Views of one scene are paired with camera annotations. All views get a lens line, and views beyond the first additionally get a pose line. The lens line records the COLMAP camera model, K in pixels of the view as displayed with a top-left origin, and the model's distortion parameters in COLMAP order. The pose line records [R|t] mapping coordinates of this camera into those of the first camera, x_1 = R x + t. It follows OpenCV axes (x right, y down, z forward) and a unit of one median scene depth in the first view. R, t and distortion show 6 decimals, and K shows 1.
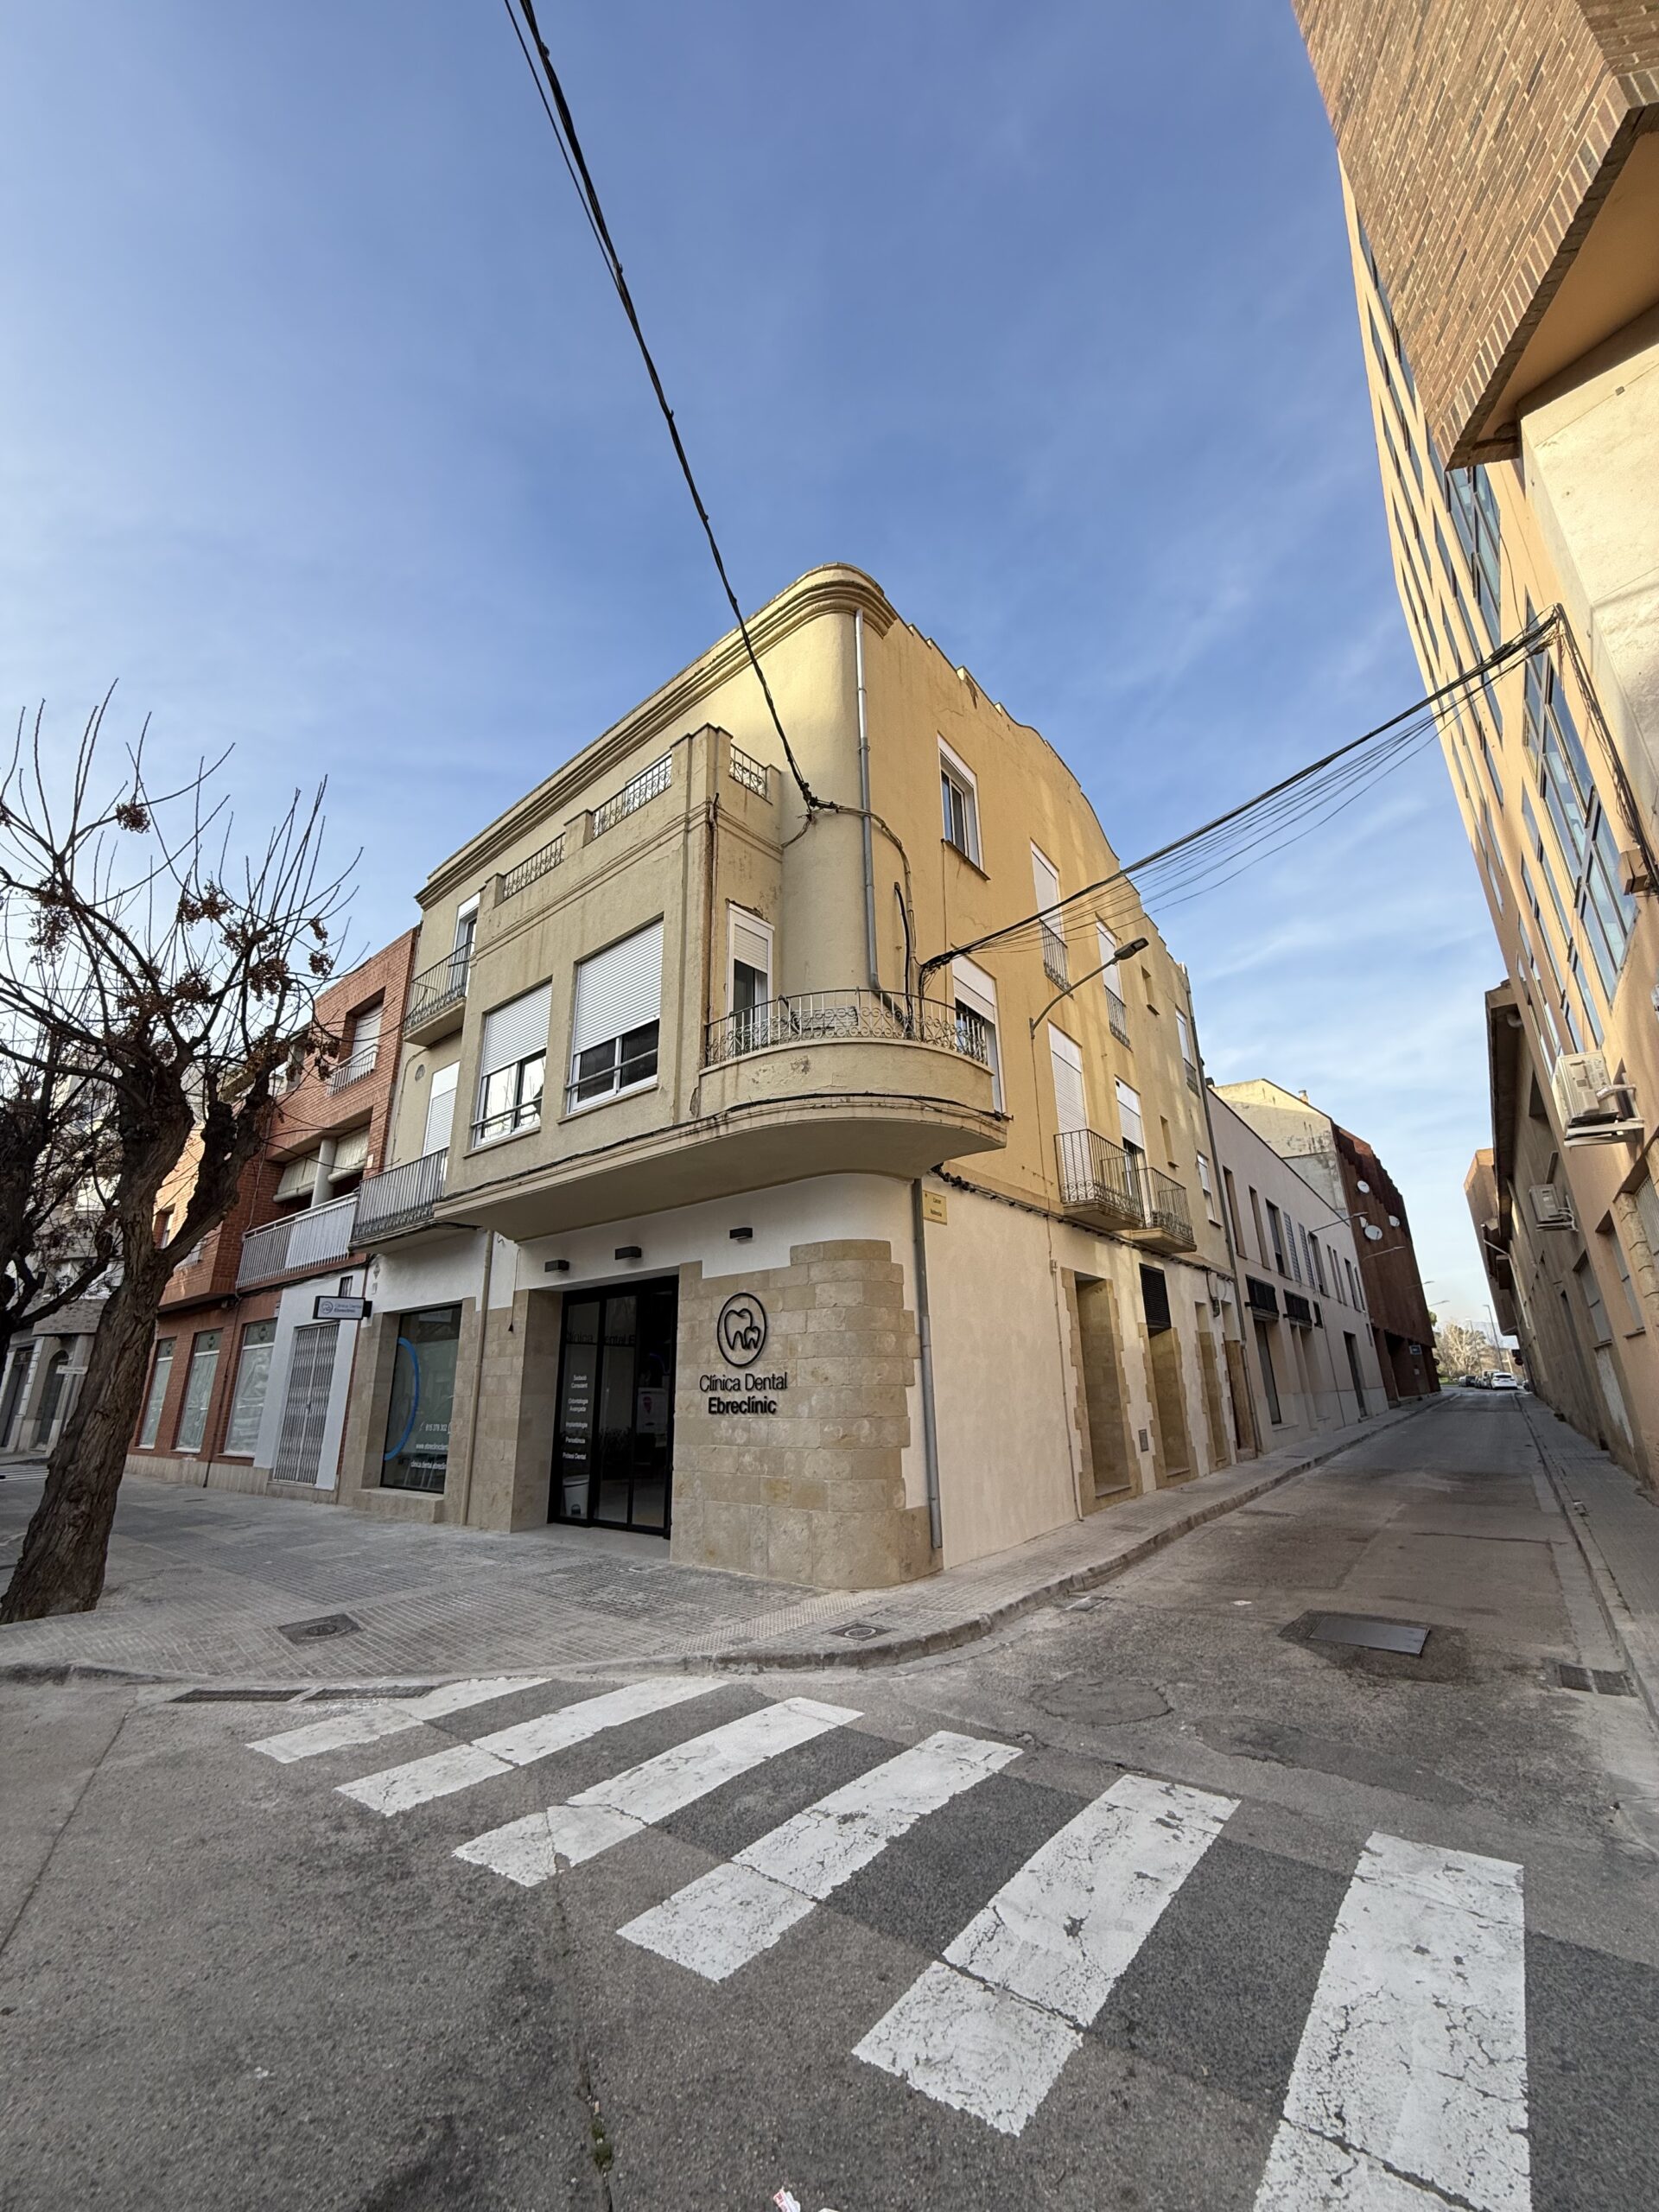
lens RADIAL K [[879.3, 0, 834.6], [0, 879.3, 1099.6], [0, 0, 1]] dist [-0.001222, -0.000616]
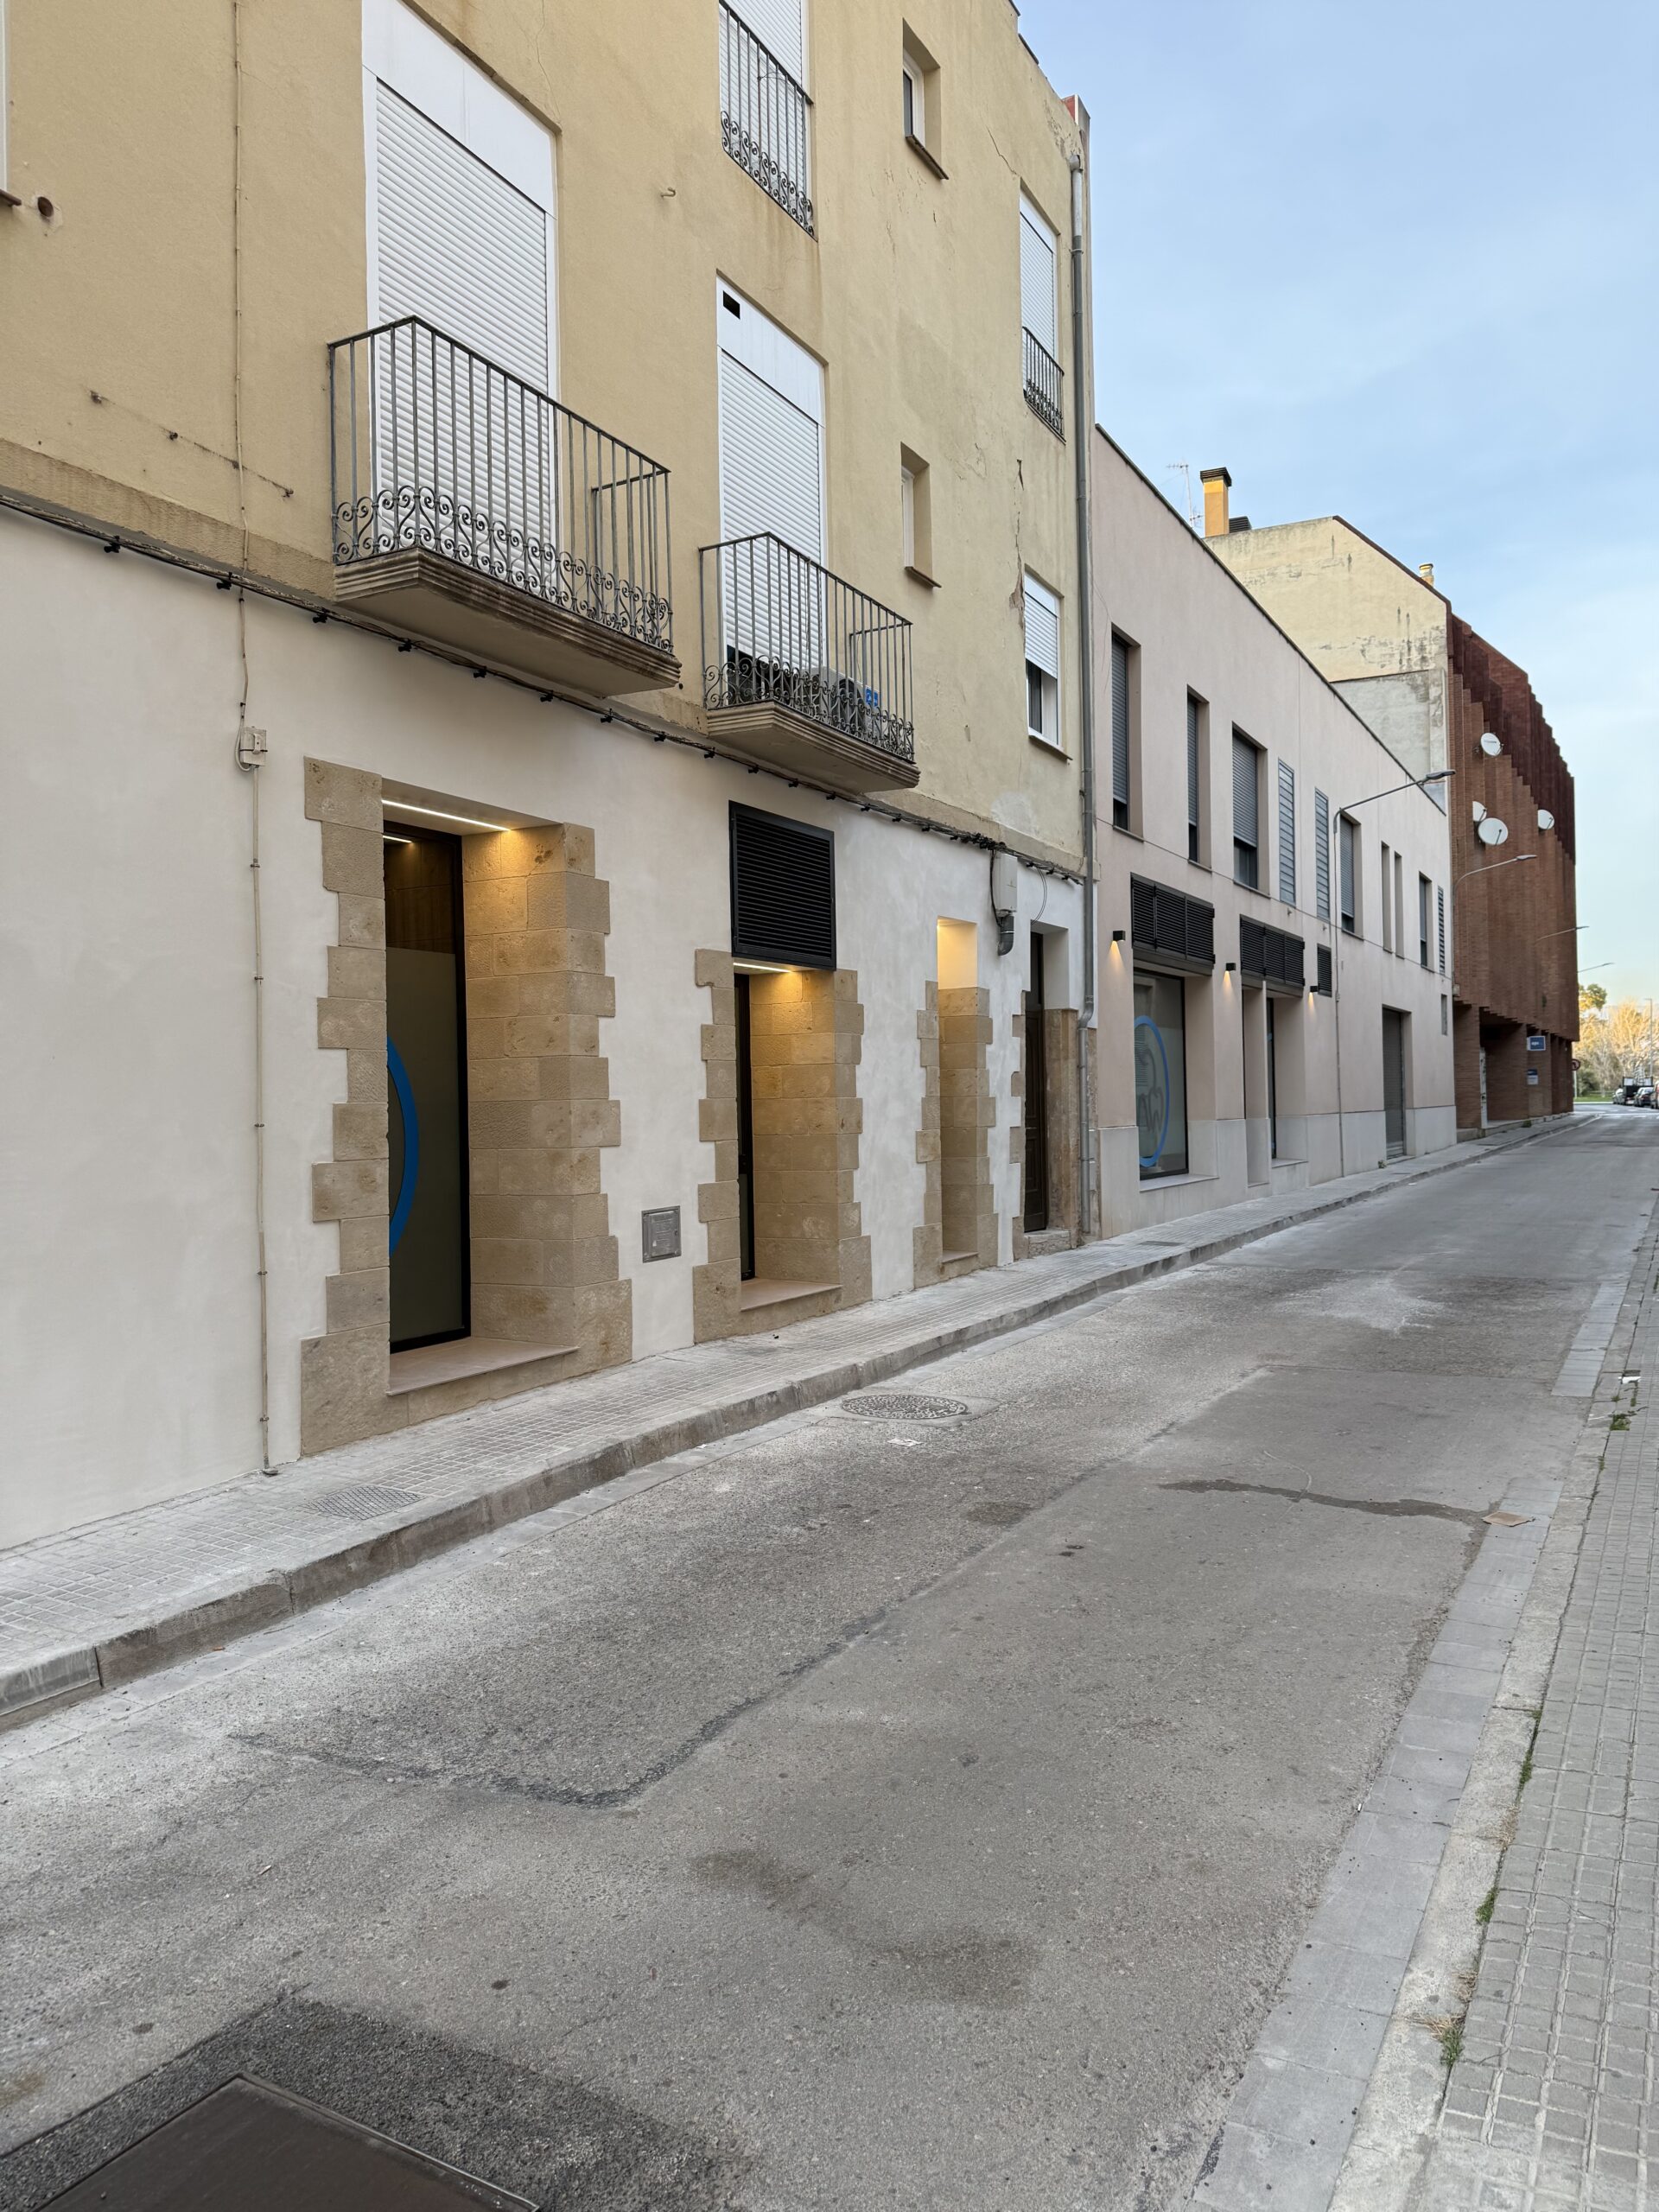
lens RADIAL K [[1540.0, 0, 821.4], [0, 1540.0, 1094.0], [0, 0, 1]] dist [0.065713, -0.079103]
pose [[0.993063, 0.003542, 0.117527, 0.479327], [-0.039373, 0.951860, 0.303995, 0.158102], [-0.110792, -0.306514, 0.945396, 0.493636]]
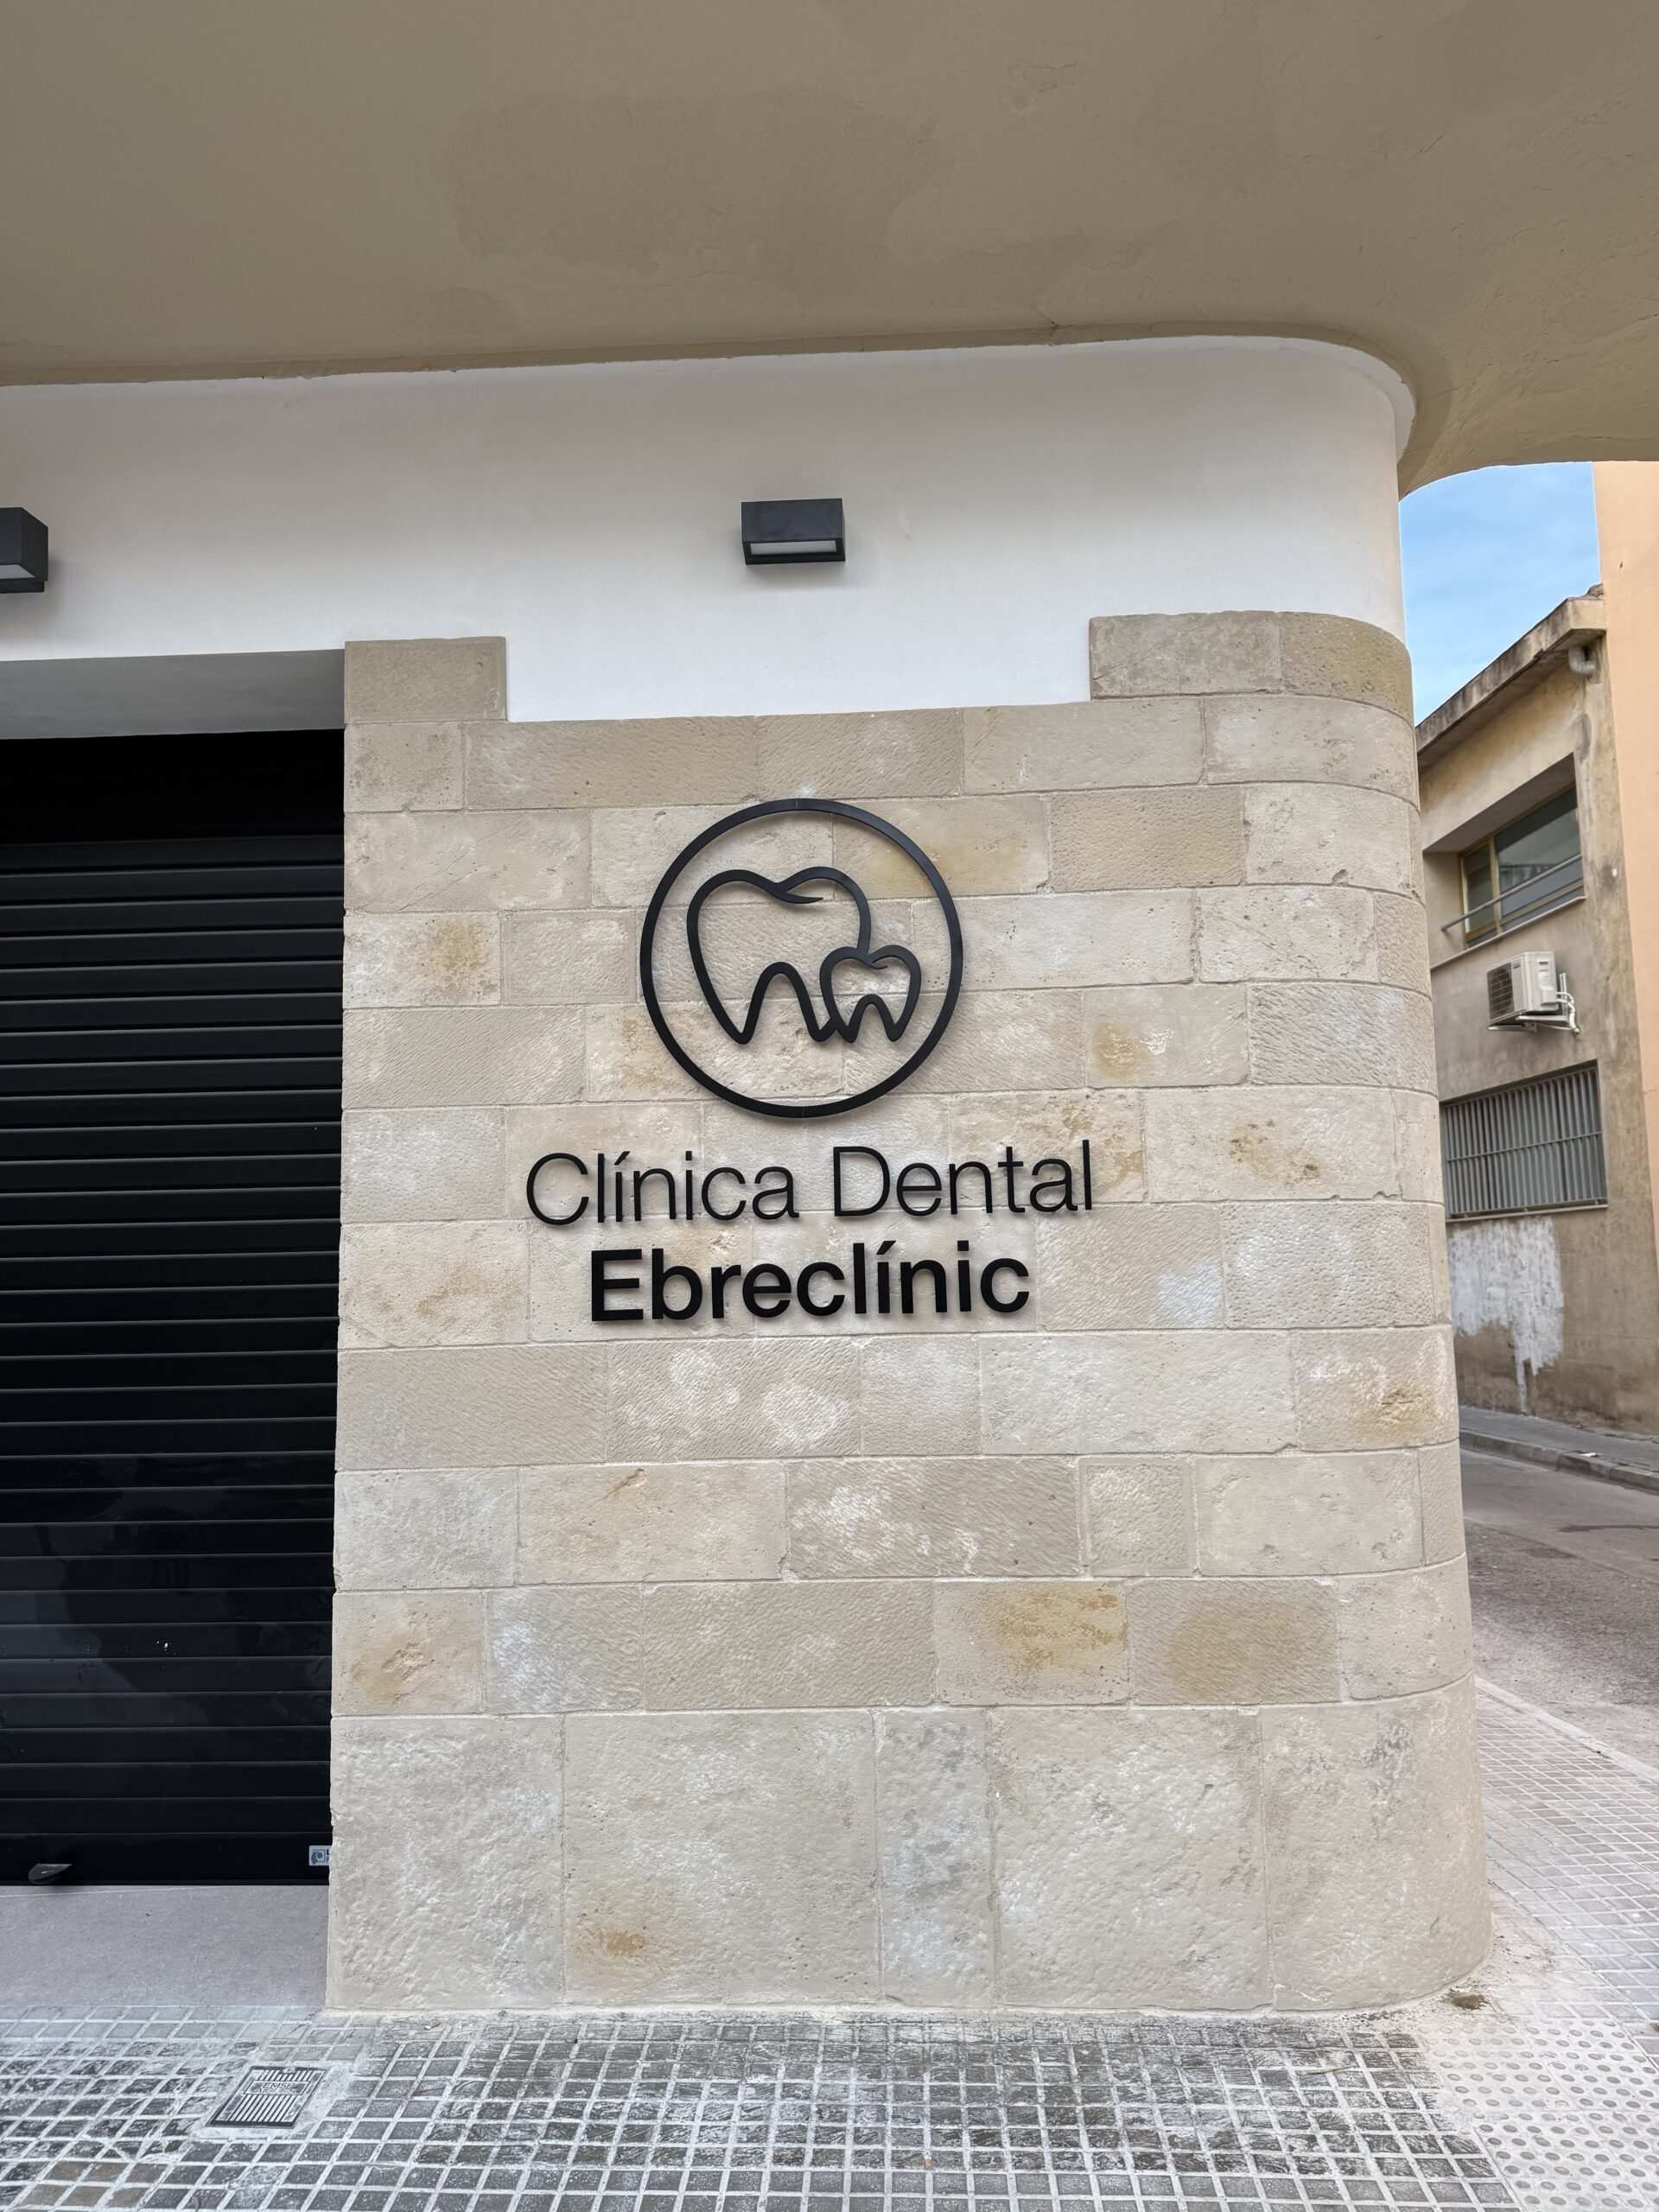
lens RADIAL K [[1540.0, 0, 777.7], [0, 1540.0, 1101.1], [0, 0, 1]] dist [0.065713, -0.079103]
pose [[0.778408, 0.072474, 0.623561, -0.332409], [-0.190787, 0.973640, 0.125002, 0.238231], [-0.598065, -0.216270, 0.771716, 0.665419]]
